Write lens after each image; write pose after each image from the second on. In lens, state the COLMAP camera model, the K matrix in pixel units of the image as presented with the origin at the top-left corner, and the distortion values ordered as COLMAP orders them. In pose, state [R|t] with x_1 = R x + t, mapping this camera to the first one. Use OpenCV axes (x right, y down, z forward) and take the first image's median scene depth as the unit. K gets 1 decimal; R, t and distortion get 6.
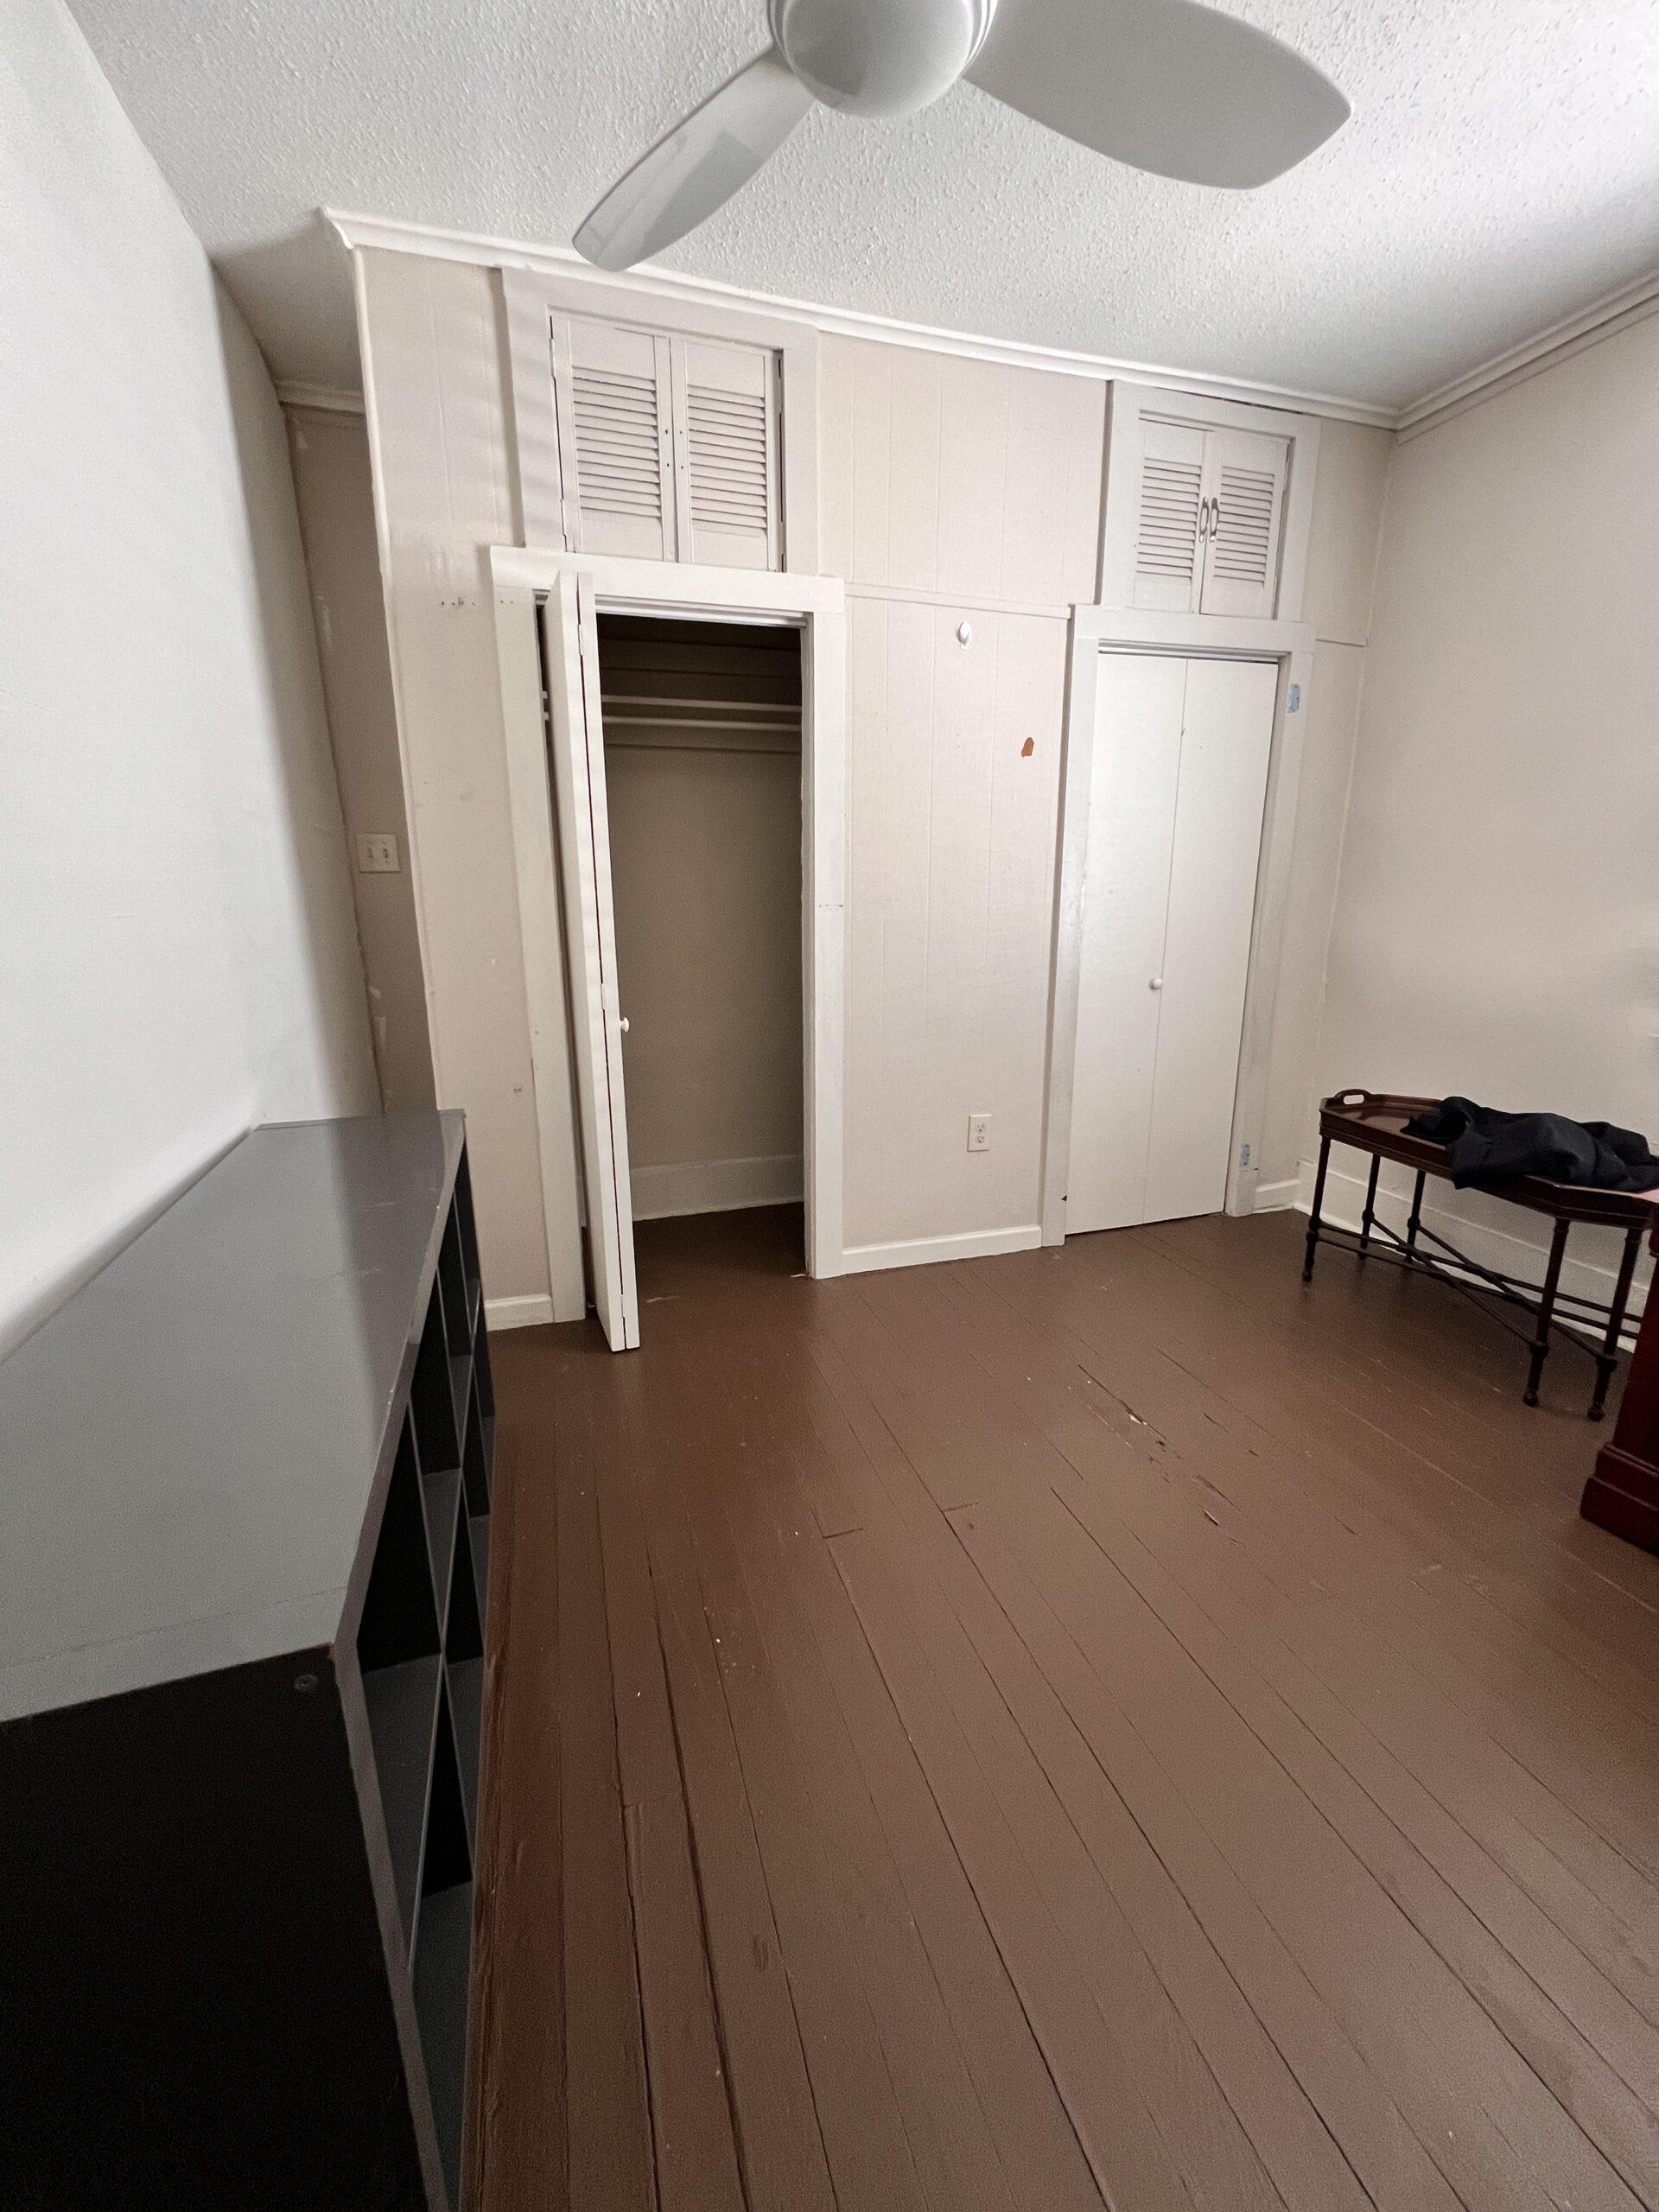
lens RADIAL K [[885.5, 0, 837.9], [0, 885.5, 1103.6], [0, 0, 1]] dist [-0.004106, 0.000627]
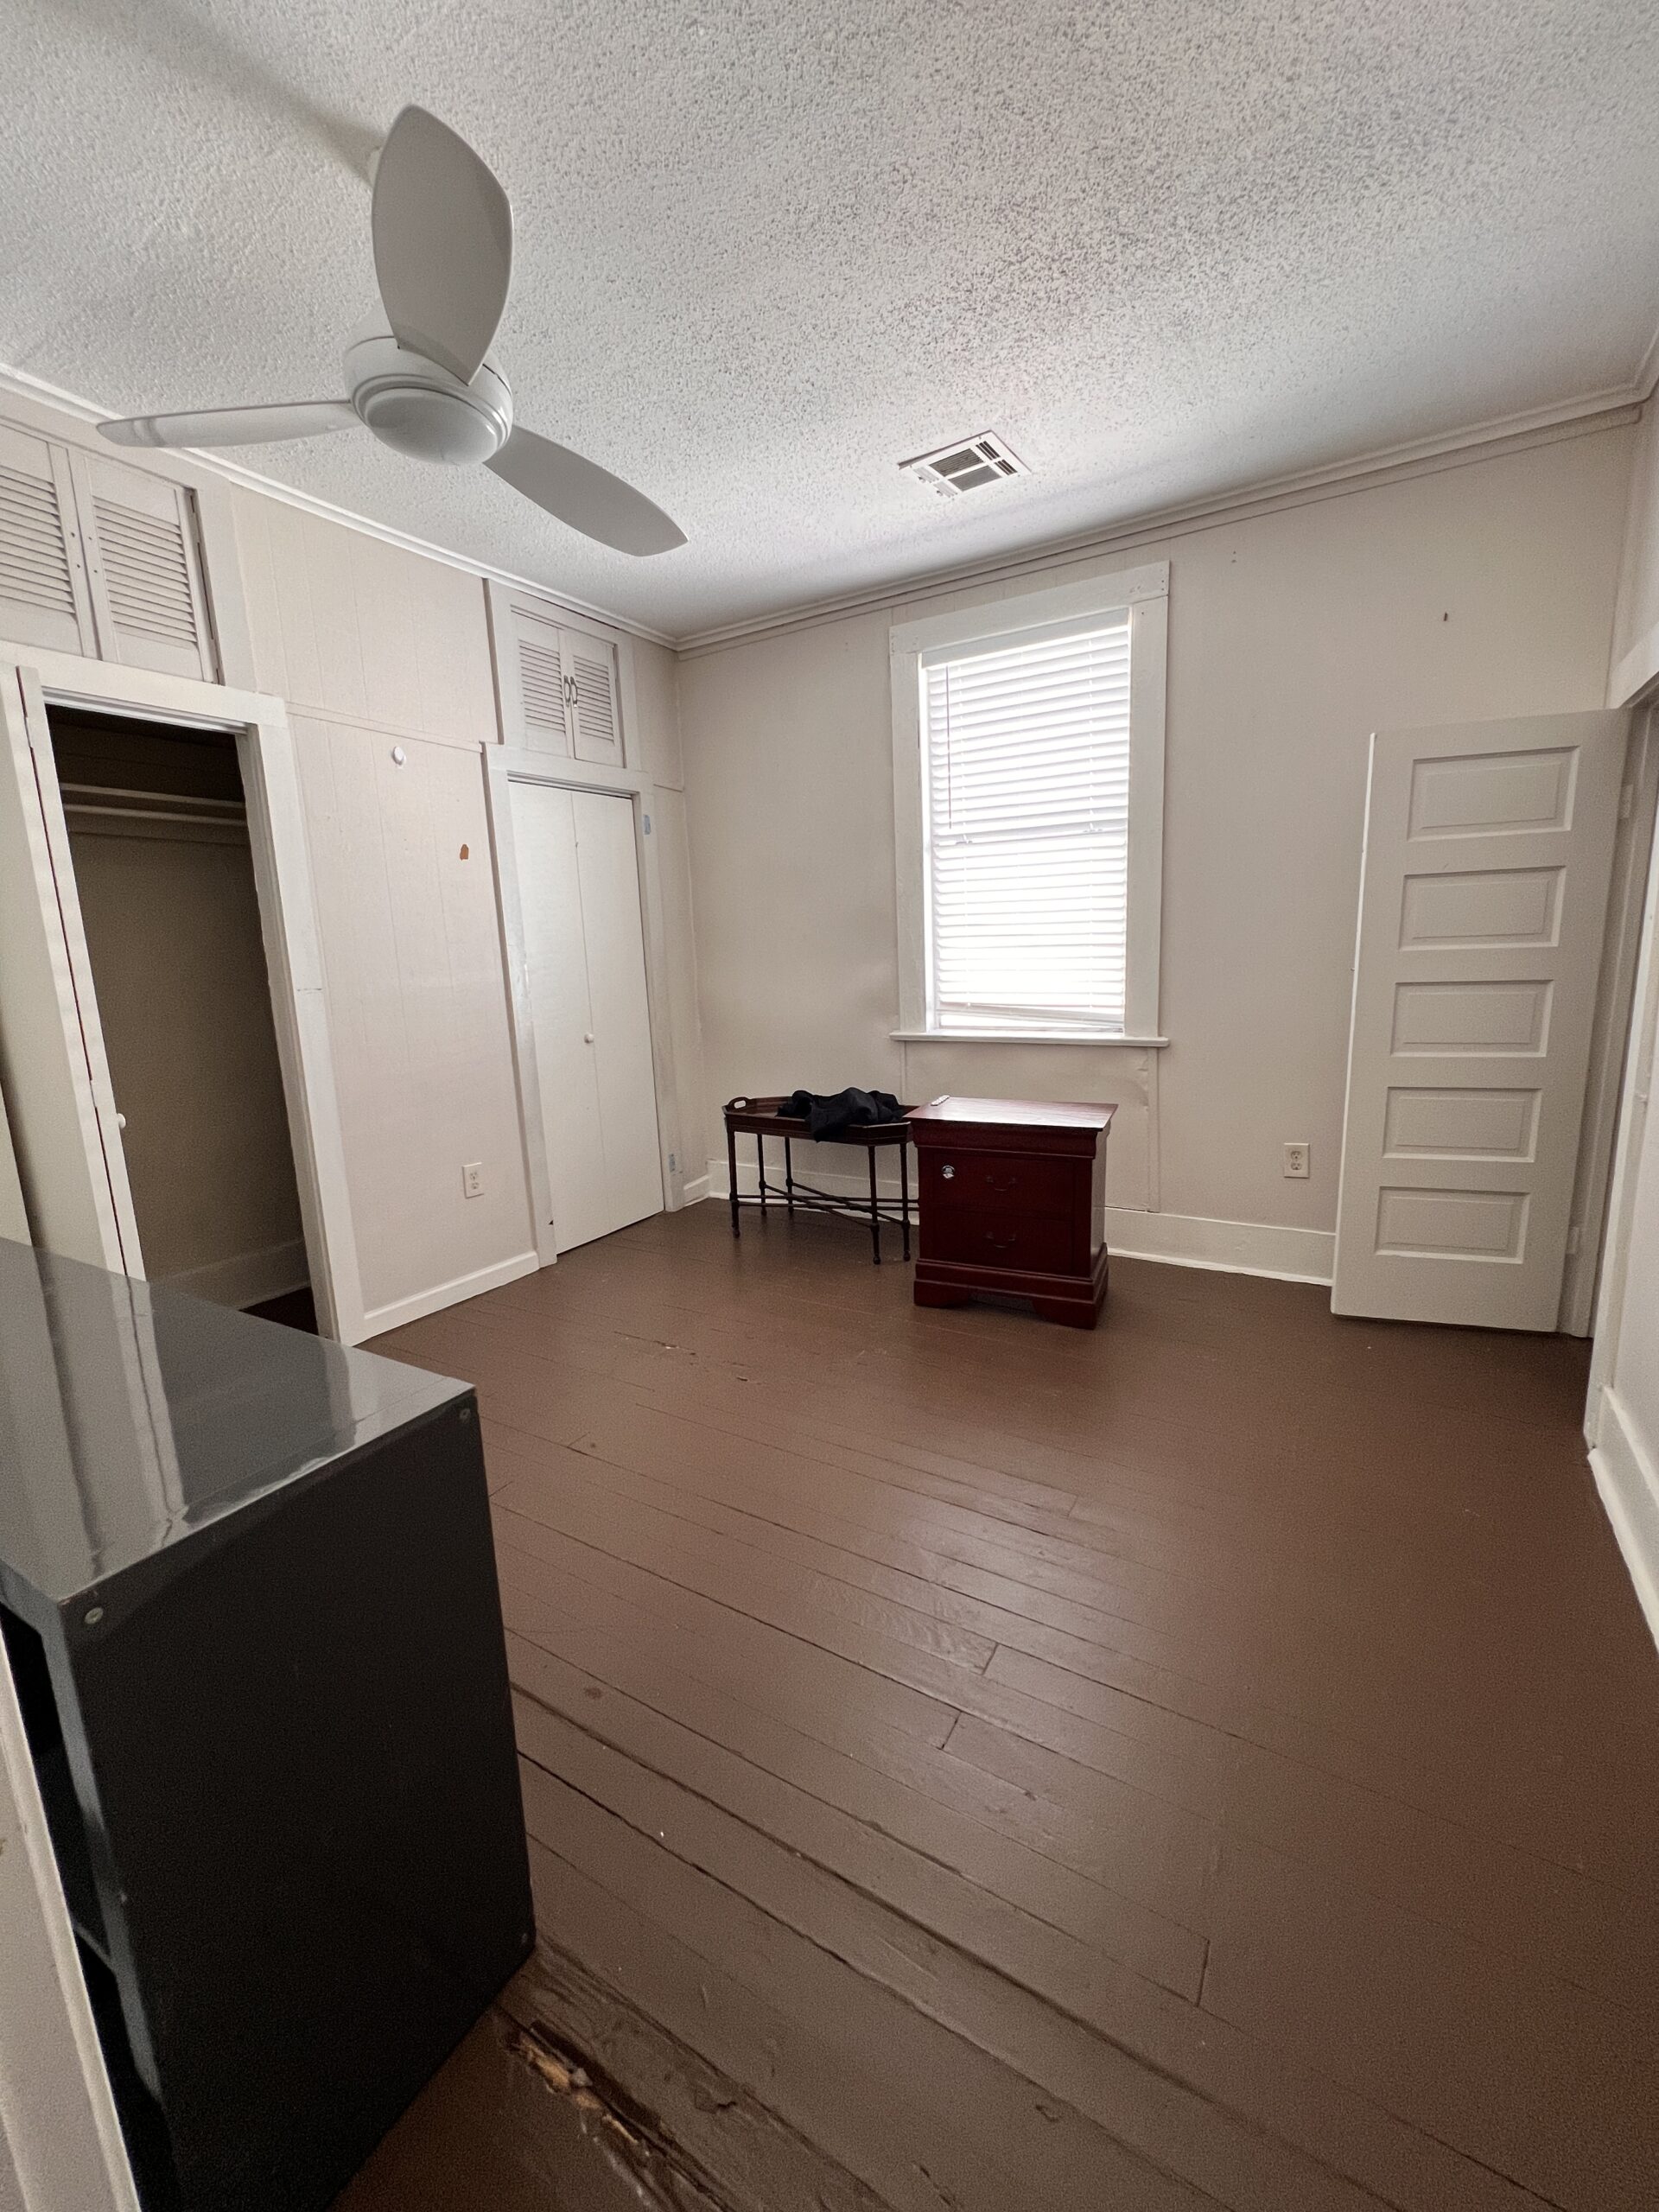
lens RADIAL K [[885.5, 0, 837.9], [0, 885.5, 1103.6], [0, 0, 1]] dist [-0.004106, 0.000627]
pose [[0.745934, -0.137220, 0.651731, -0.240180], [0.193500, 0.980987, -0.014925, 0.048962], [-0.637292, 0.137243, 0.758303, -0.190258]]
